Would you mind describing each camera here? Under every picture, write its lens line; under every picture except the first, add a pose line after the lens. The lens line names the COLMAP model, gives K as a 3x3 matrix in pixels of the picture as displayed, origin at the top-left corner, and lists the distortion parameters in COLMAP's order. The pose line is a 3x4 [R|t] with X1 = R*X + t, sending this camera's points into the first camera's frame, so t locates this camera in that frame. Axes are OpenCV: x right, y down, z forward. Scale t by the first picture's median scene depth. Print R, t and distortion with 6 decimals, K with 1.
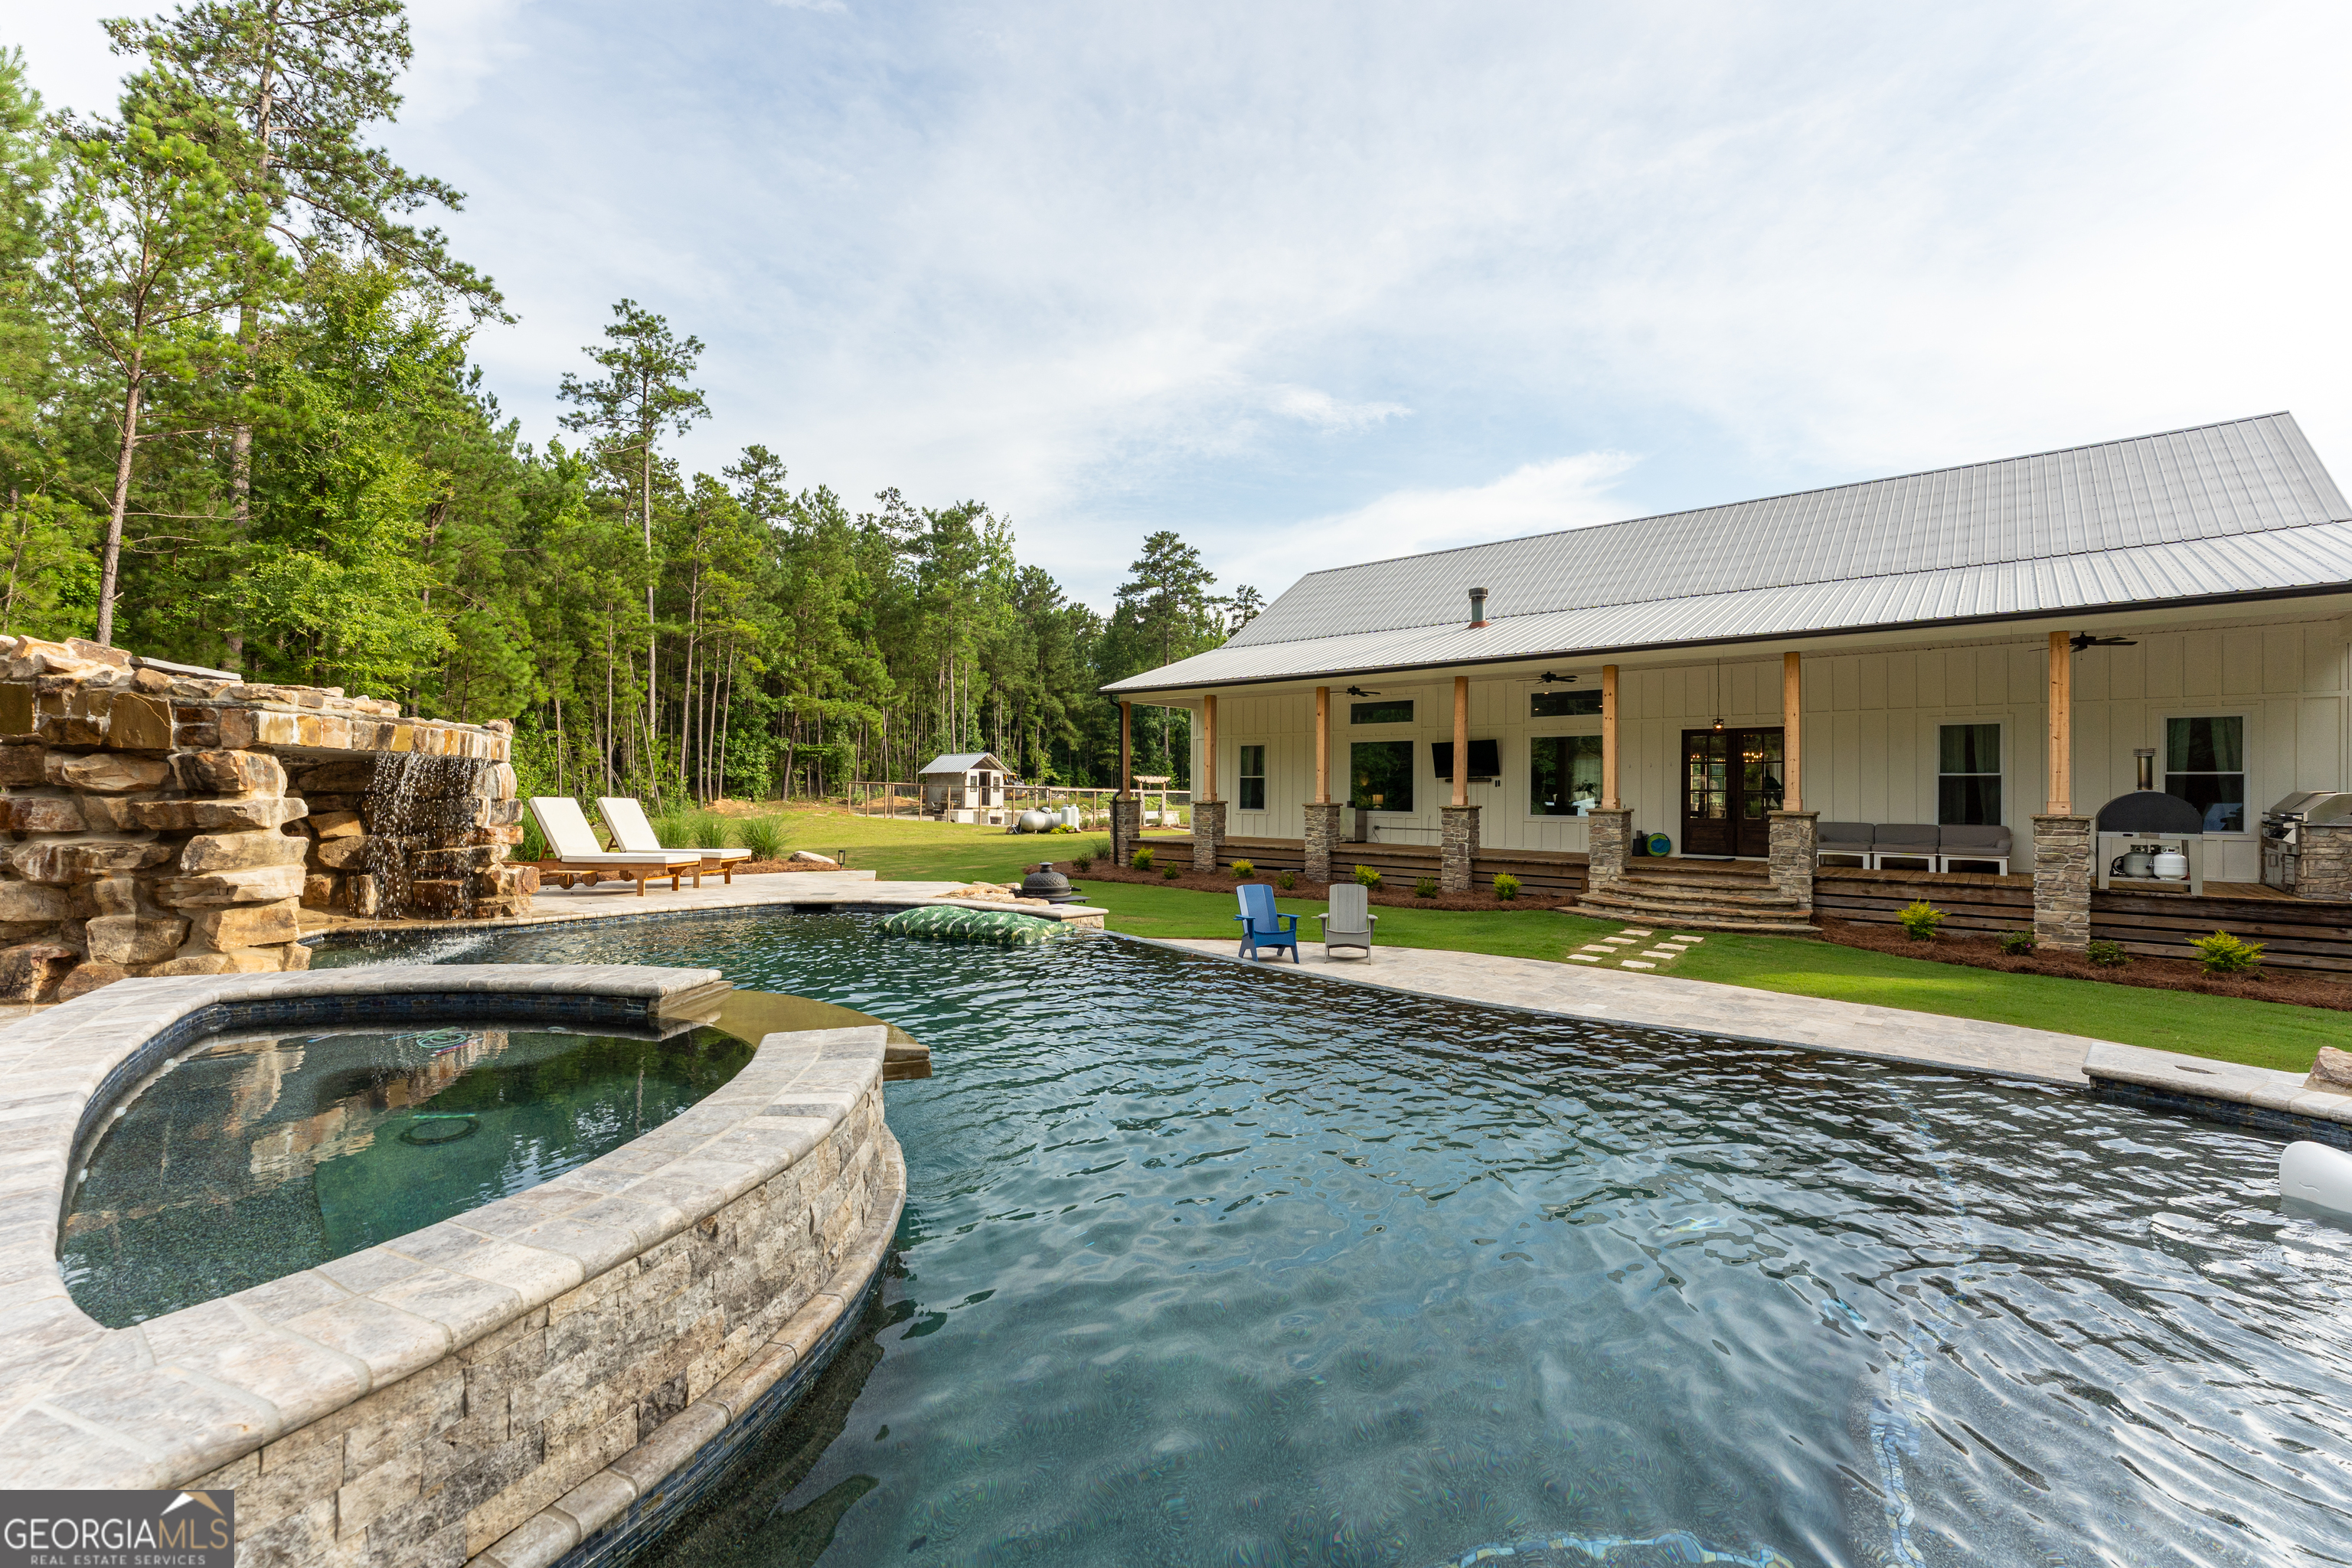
lens RADIAL K [[948.6, 0, 1188.0], [0, 948.6, 782.4], [0, 0, 1]] dist [0.001191, -0.000990]
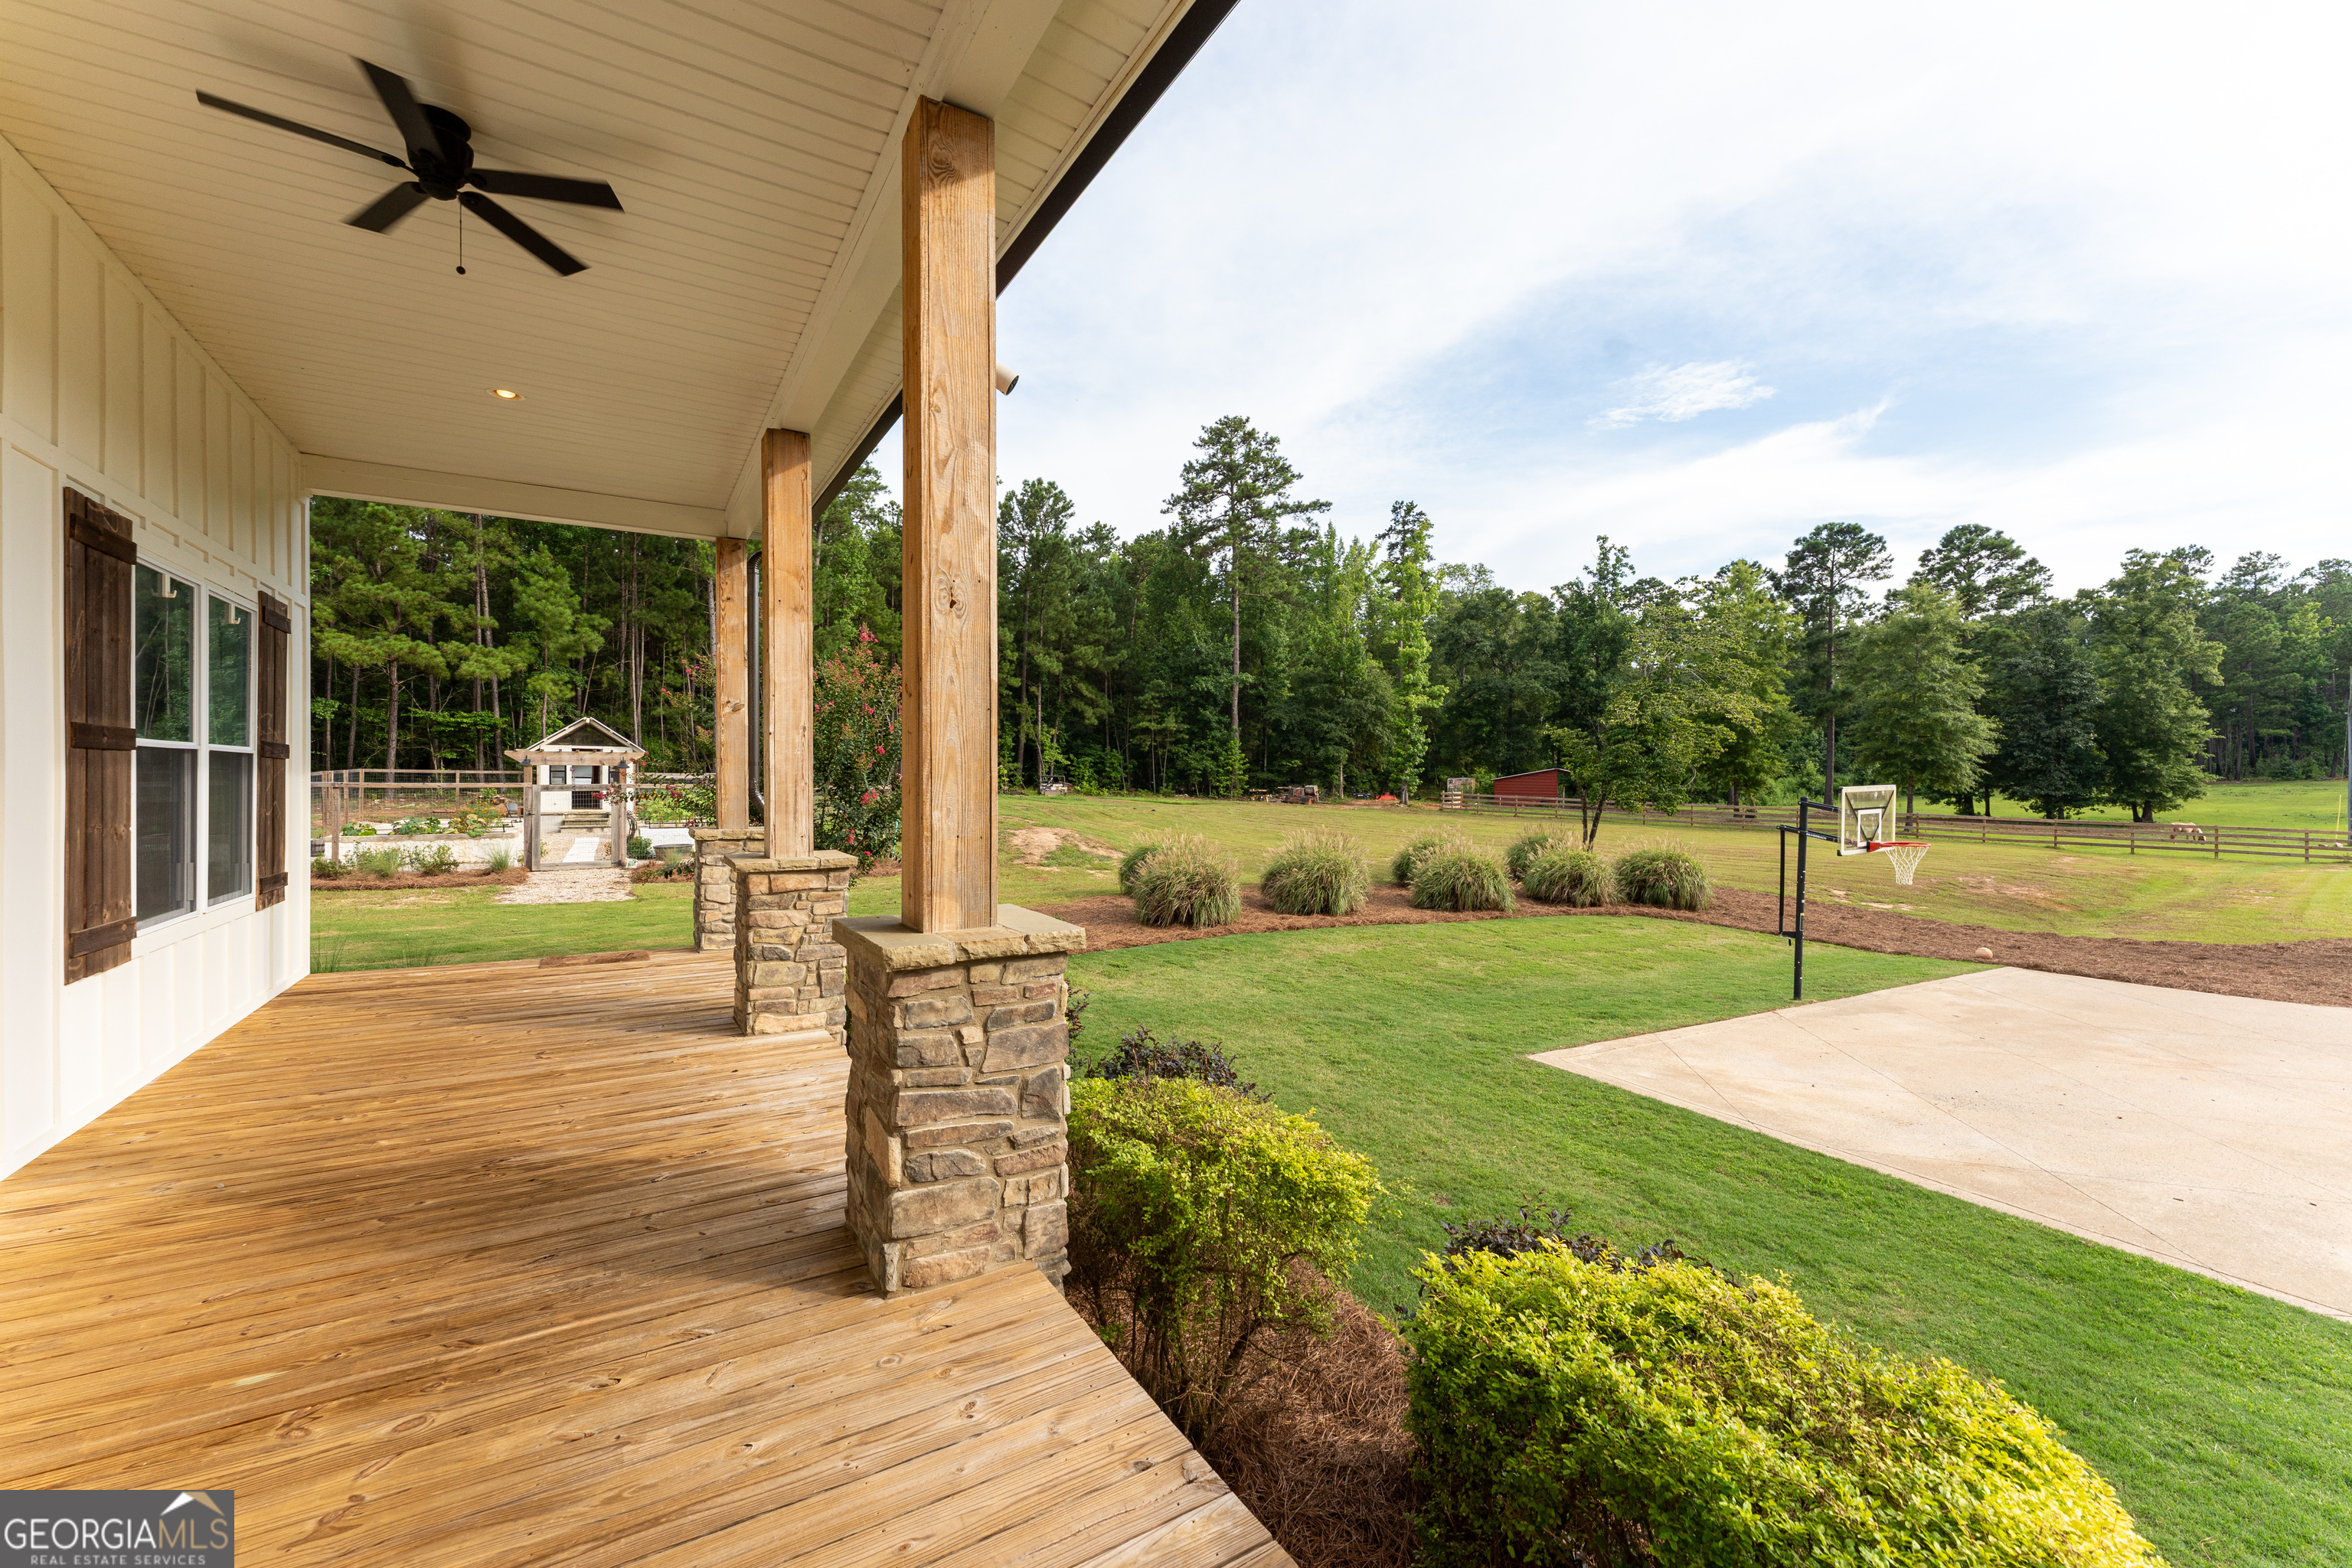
lens RADIAL K [[948.6, 0, 1159.9], [0, 948.6, 784.3], [0, 0, 1]] dist [0.001191, -0.000990]
pose [[0.945785, -0.002693, -0.324782, 0.853051], [0.010115, 0.999725, 0.021166, -0.012273], [0.324635, -0.023303, 0.945552, 1.619121]]
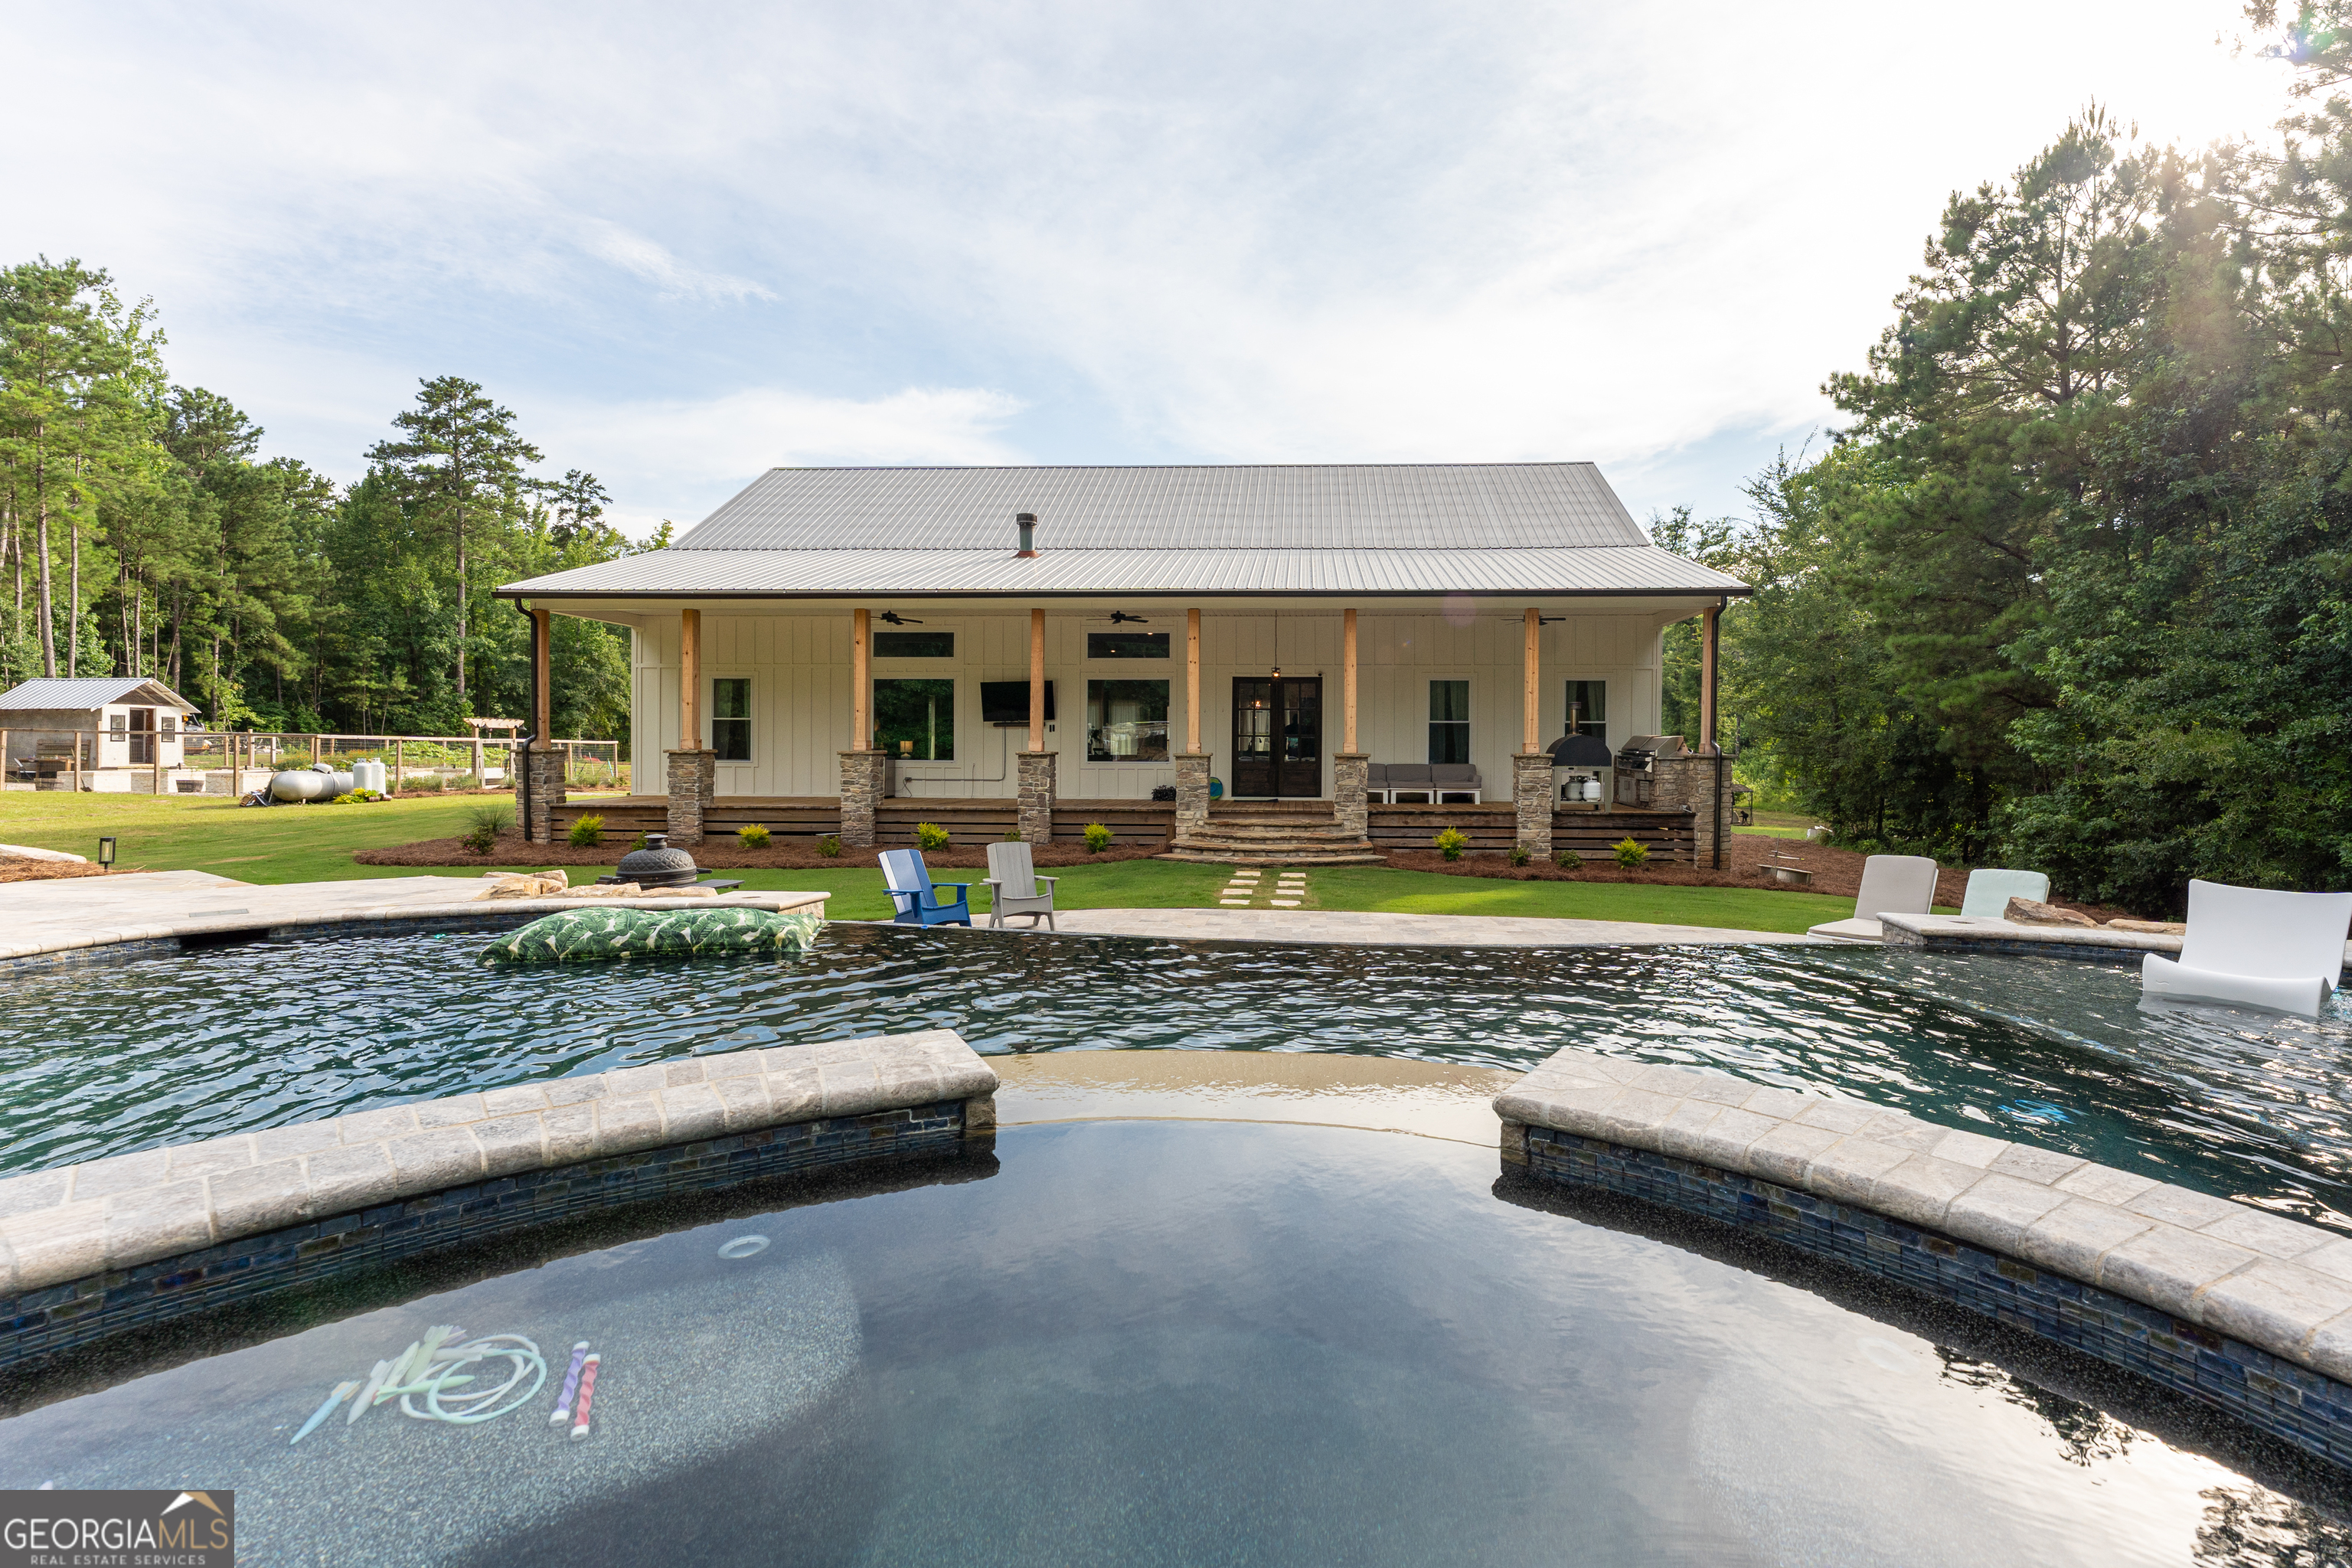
lens RADIAL K [[1037.8, 0, 1240.3], [0, 1037.8, 744.1], [0, 0, 1]] dist [-0.000105, -0.000731]
pose [[0.796196, -0.003337, 0.605030, -0.152210], [-0.003781, 0.999938, 0.010491, 0.005736], [-0.605028, -0.010640, 0.796133, 0.089210]]
